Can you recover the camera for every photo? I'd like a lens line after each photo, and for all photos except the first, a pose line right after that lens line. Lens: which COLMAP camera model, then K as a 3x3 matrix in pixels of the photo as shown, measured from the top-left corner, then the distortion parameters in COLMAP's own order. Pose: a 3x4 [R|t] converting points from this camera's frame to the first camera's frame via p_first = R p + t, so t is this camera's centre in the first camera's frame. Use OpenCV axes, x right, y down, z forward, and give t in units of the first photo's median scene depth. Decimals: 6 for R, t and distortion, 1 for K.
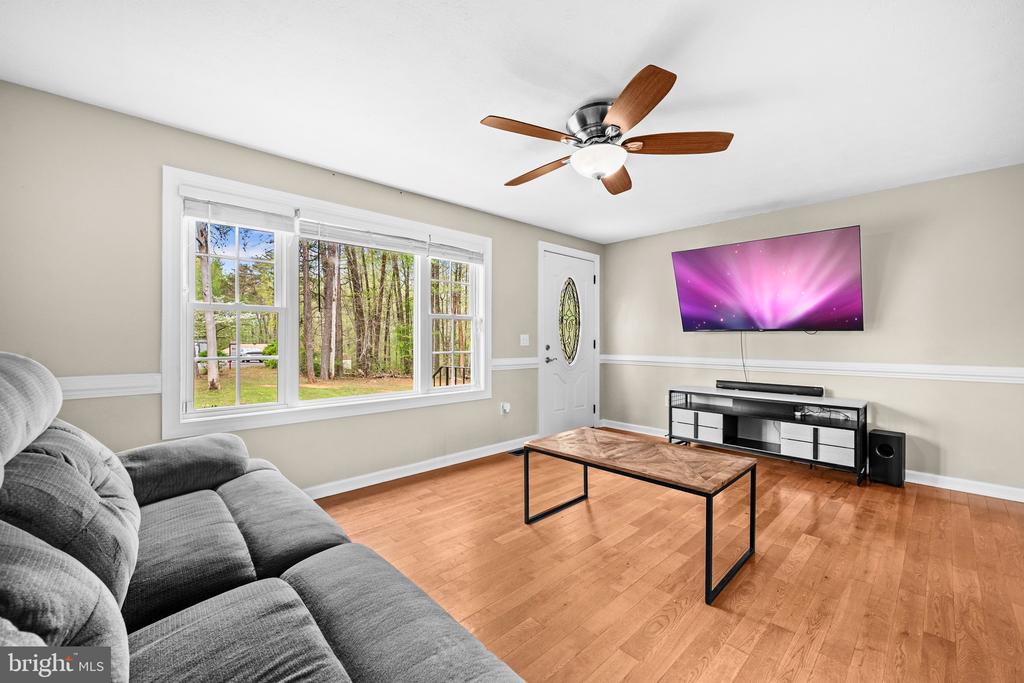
lens RADIAL K [[415.3, 0, 512.0], [0, 415.3, 341.5], [0, 0, 1]] dist [-0.001815, -0.000240]
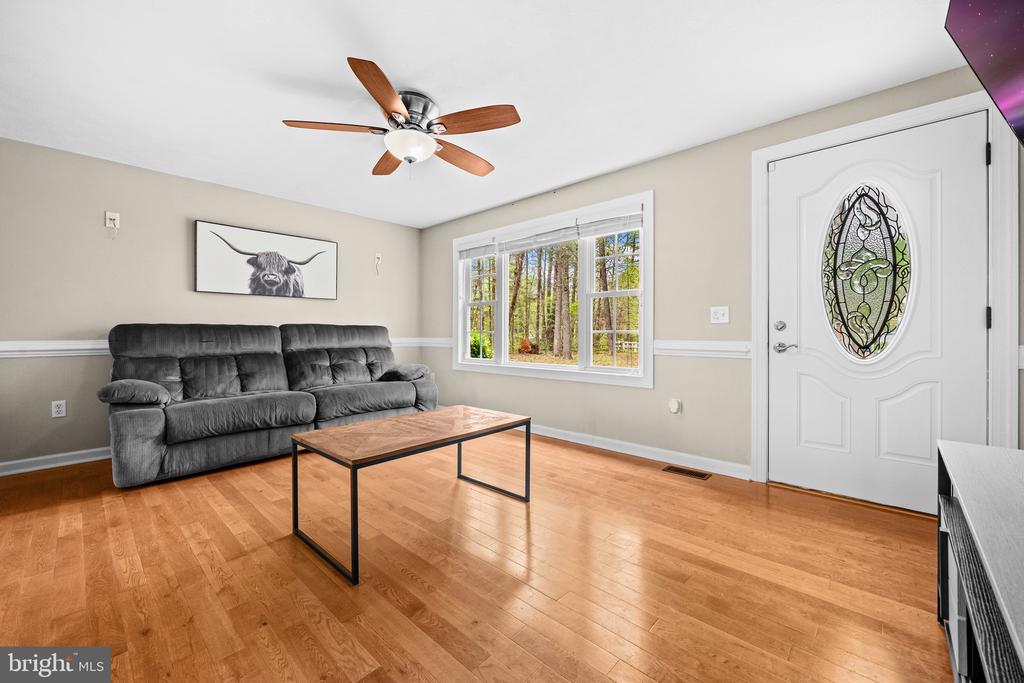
lens RADIAL K [[407.5, 0, 504.1], [0, 407.5, 332.2], [0, 0, 1]] dist [-0.001184, 0.000032]
pose [[0.051923, -0.000370, -0.998651, 0.741961], [-0.005192, 0.999986, -0.000640, 0.029791], [0.998638, 0.005218, 0.051921, 0.686240]]
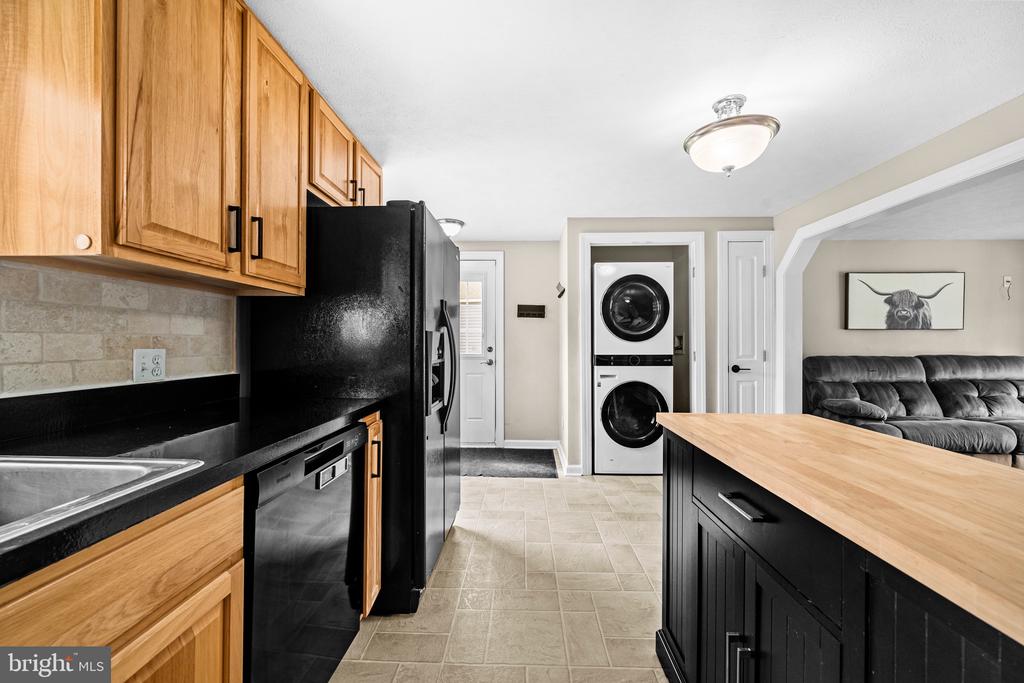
lens RADIAL K [[412.3, 0, 515.9], [0, 412.3, 341.5], [0, 0, 1]] dist [-0.001655, 0.000036]
pose [[-0.700177, -0.000649, -0.713969, 1.275084], [-0.006062, 0.999969, 0.005036, -0.024365], [0.713944, 0.007854, -0.700159, 0.188341]]
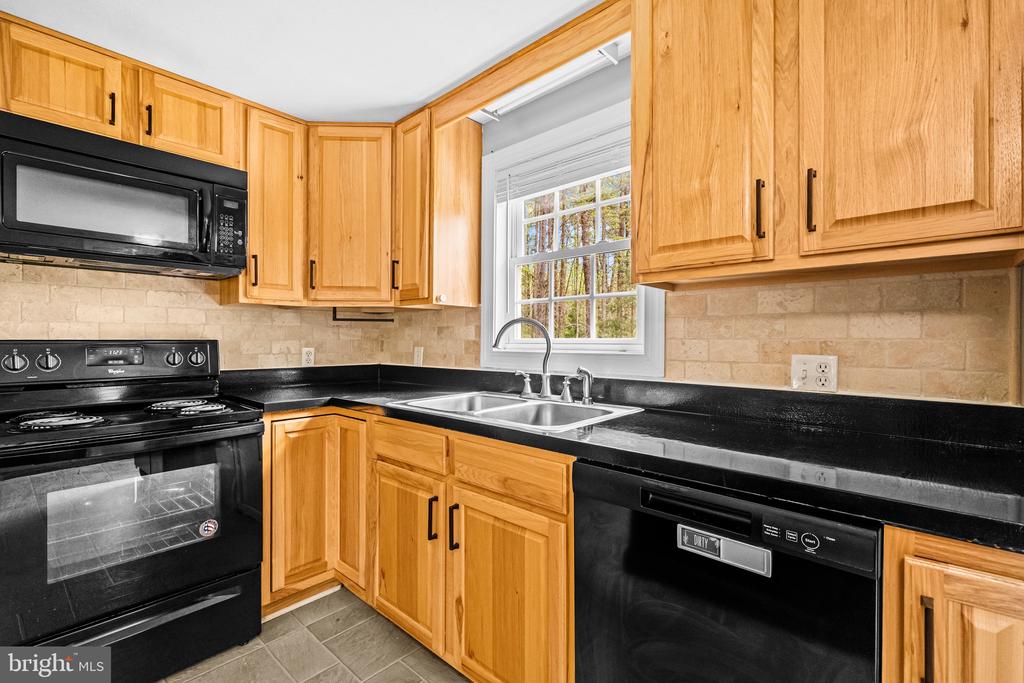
lens RADIAL K [[453.7, 0, 512.0], [0, 453.7, 341.5], [0, 0, 1]] dist [0.000426, 0.000031]
pose [[-0.071203, 0.000529, 0.997462, 0.914743], [0.002025, 0.999998, -0.000386, -0.025039], [-0.997460, 0.001992, -0.071204, -0.022046]]
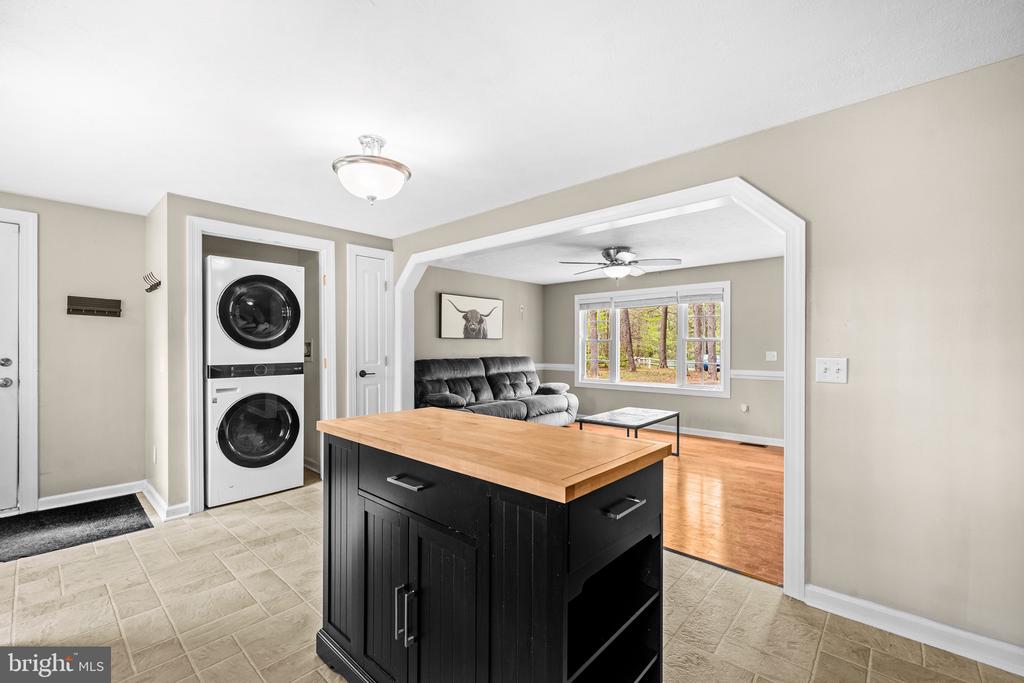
lens RADIAL K [[431.2, 0, 508.8], [0, 431.2, 343.7], [0, 0, 1]] dist [0.000345, 0.000082]
pose [[0.078155, -0.005041, -0.996929, 1.342027], [-0.006035, 0.999966, -0.005530, -0.030840], [0.996923, 0.006449, 0.078121, 0.163786]]
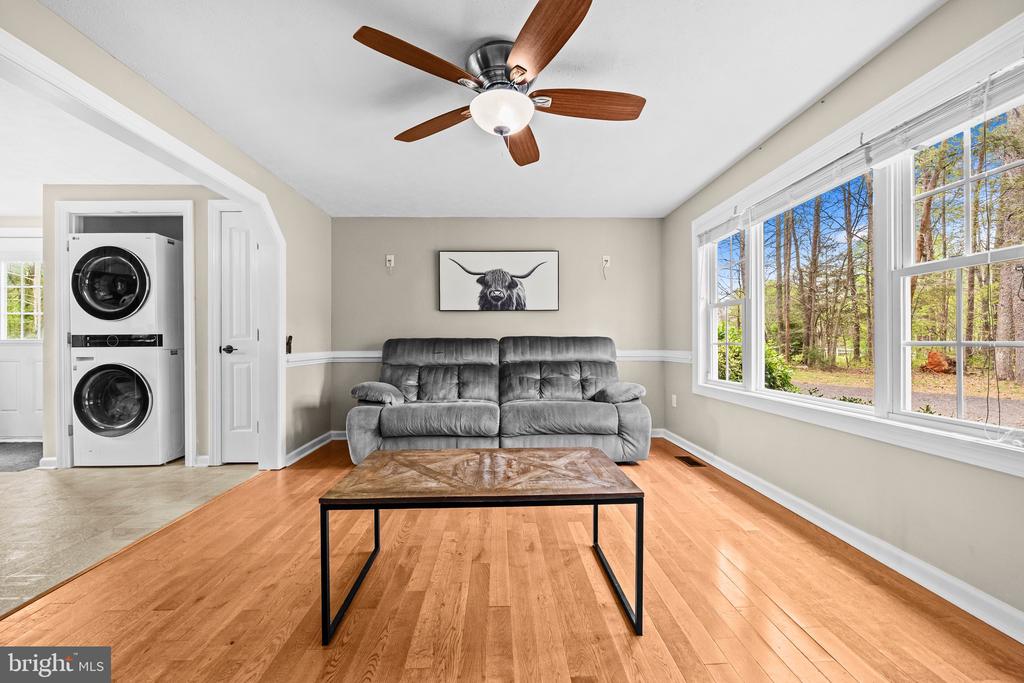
lens RADIAL K [[405.7, 0, 508.8], [0, 405.7, 342.4], [0, 0, 1]] dist [-0.001767, -0.000216]
pose [[-0.670245, 0.002359, -0.742136, 0.477158], [0.000127, 0.999995, 0.003064, 0.023234], [0.742140, 0.001960, -0.670242, 0.909551]]
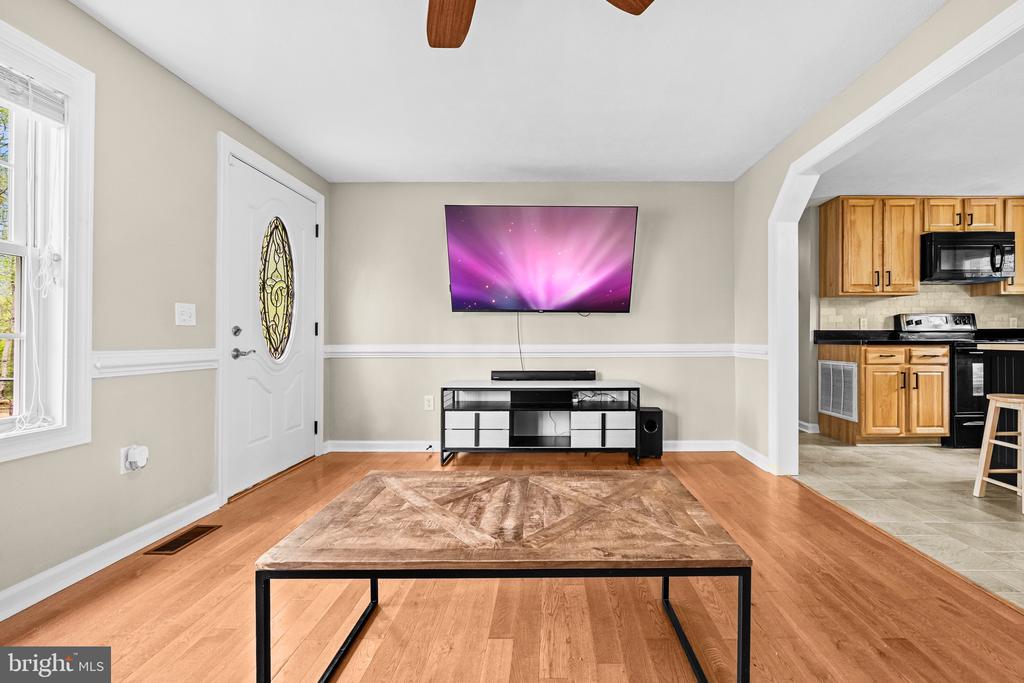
lens RADIAL K [[417.1, 0, 548.5], [0, 417.1, 335.7], [0, 0, 1]] dist [-0.000275, -0.000266]
pose [[0.687298, 0.002713, 0.726370, -0.038648], [0.006136, 0.999936, -0.009541, 0.033414], [-0.726349, 0.011014, 0.687237, 0.365393]]
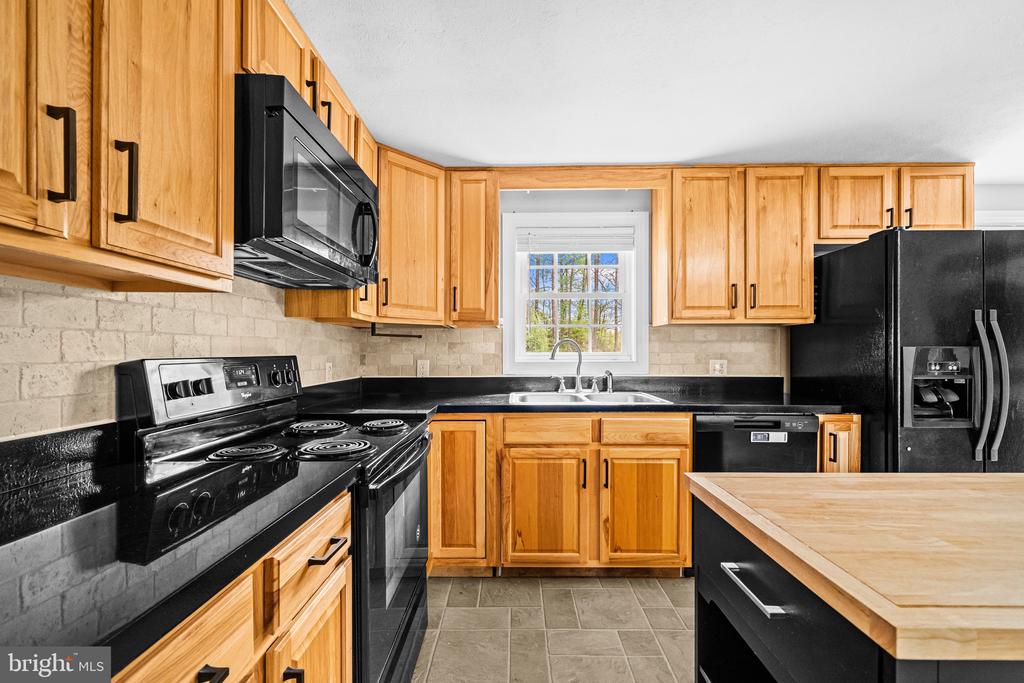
lens RADIAL K [[417.9, 0, 508.7], [0, 417.9, 352.8], [0, 0, 1]] dist [-0.001598, -0.000276]
pose [[-0.718655, 0.002326, 0.695363, 1.007000], [0.006670, 0.999971, 0.003548, -0.031169], [-0.695335, 0.007188, -0.718650, 0.476930]]
